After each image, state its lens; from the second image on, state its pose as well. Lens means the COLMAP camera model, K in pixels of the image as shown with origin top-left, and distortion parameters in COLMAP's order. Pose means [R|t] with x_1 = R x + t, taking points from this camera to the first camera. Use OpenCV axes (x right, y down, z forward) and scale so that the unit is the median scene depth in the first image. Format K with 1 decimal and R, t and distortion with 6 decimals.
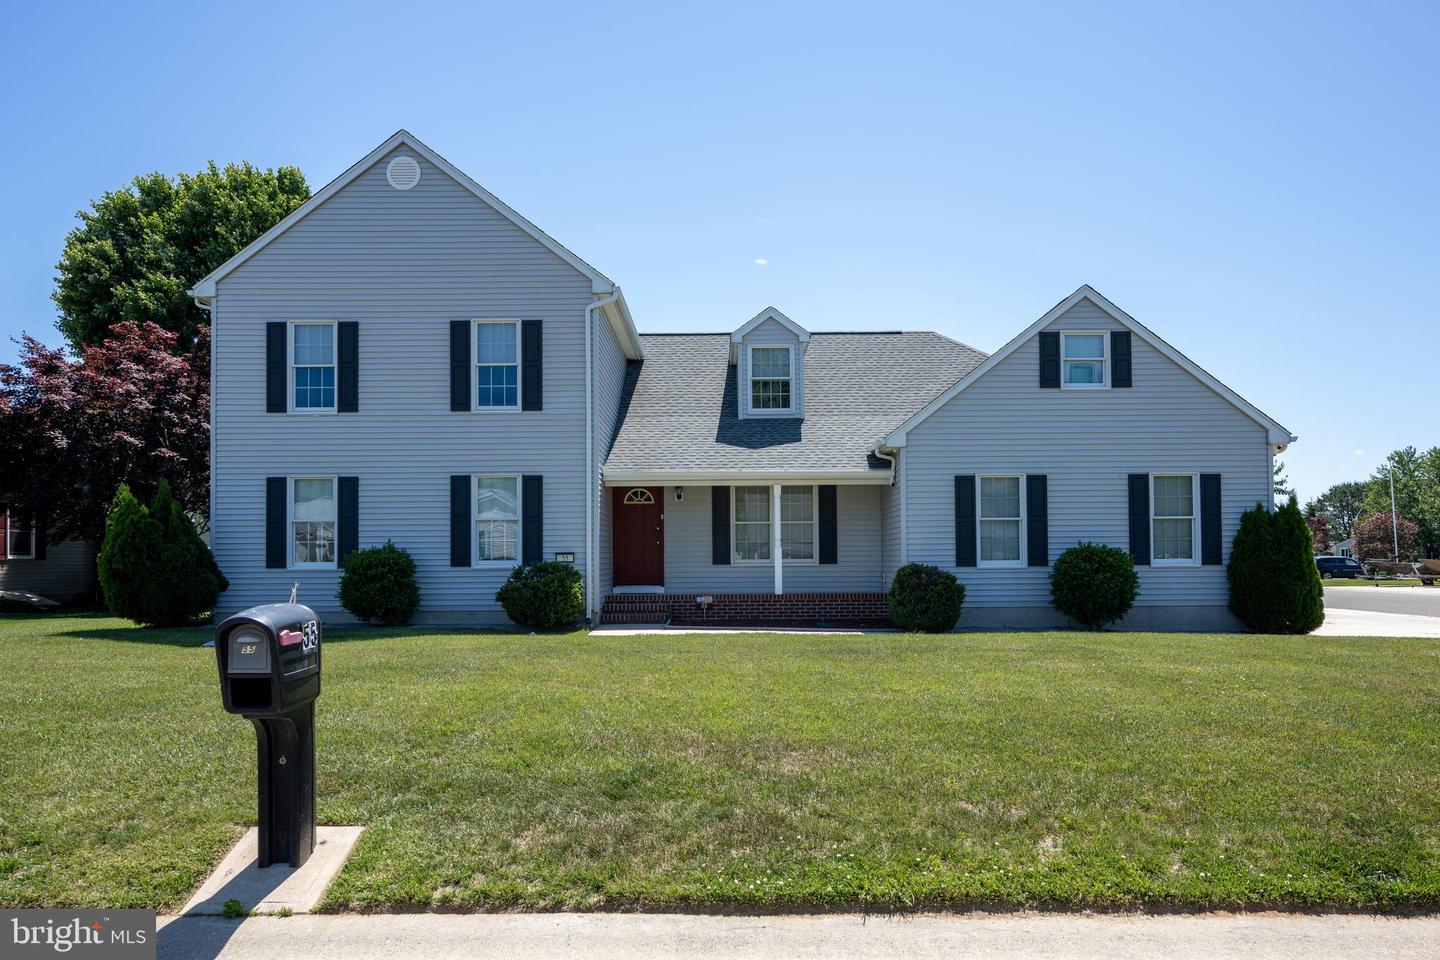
lens RADIAL K [[901.8, 0, 727.6], [0, 901.8, 466.1], [0, 0, 1]] dist [0.002400, 0.000774]
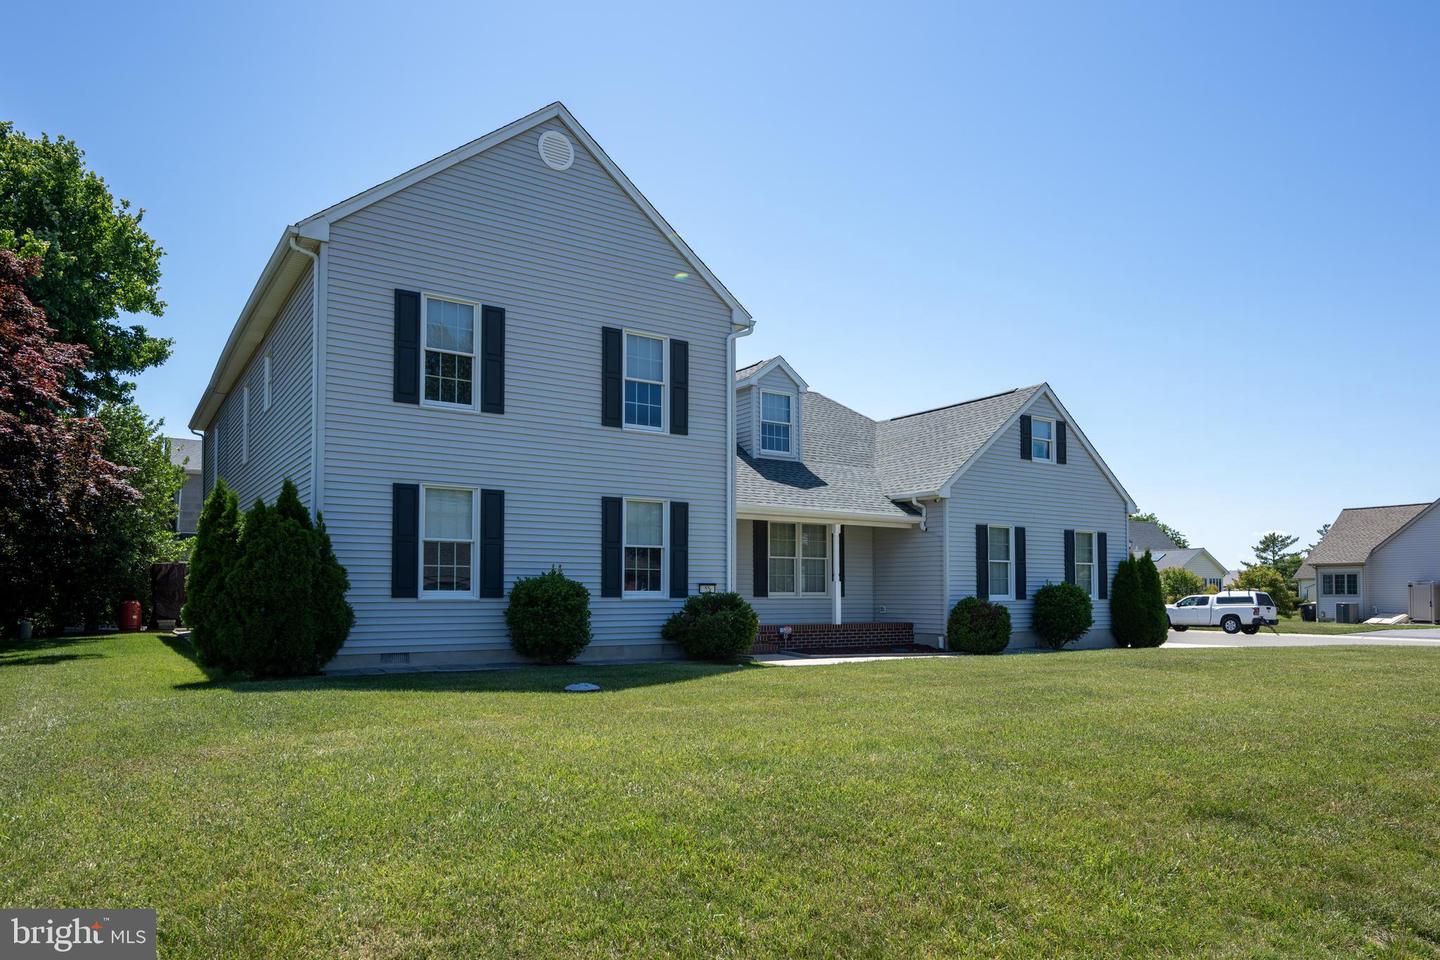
lens RADIAL K [[901.8, 0, 718.7], [0, 901.8, 480.8], [0, 0, 1]] dist [0.002400, 0.000774]
pose [[0.830976, 0.076919, 0.550965, -0.700200], [-0.067148, 0.997022, -0.037918, 0.020890], [-0.552241, -0.005487, 0.833666, 0.176983]]
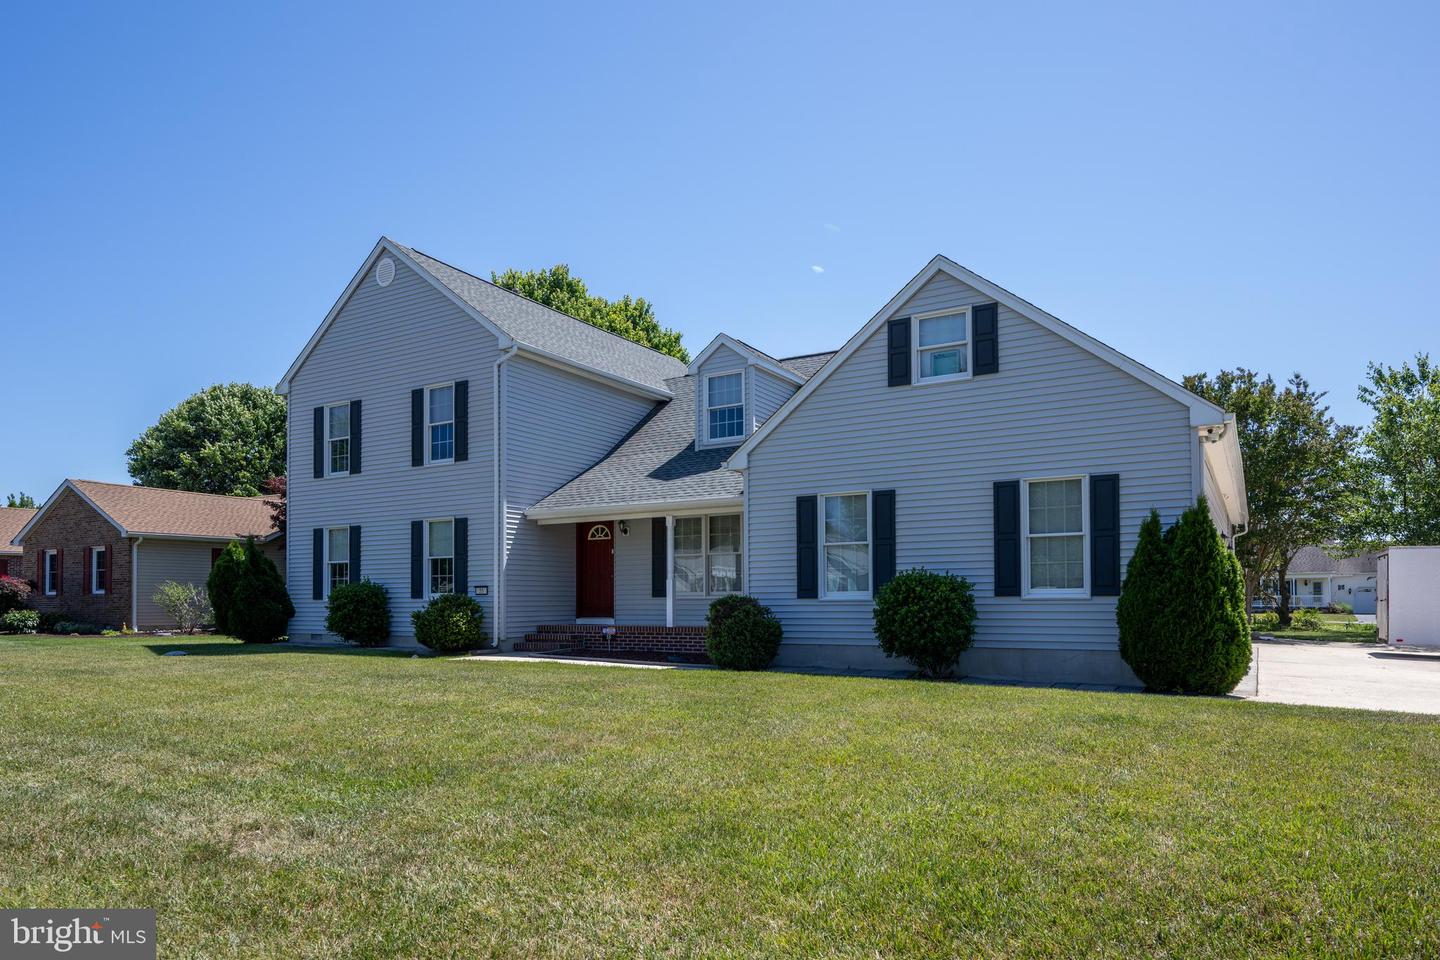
lens RADIAL K [[901.8, 0, 721.3], [0, 901.8, 492.1], [0, 0, 1]] dist [0.002400, 0.000774]
pose [[0.858131, -0.060597, -0.509843, 0.634339], [0.059214, 0.998065, -0.018961, 0.018239], [0.510005, -0.013919, 0.860059, 0.190619]]
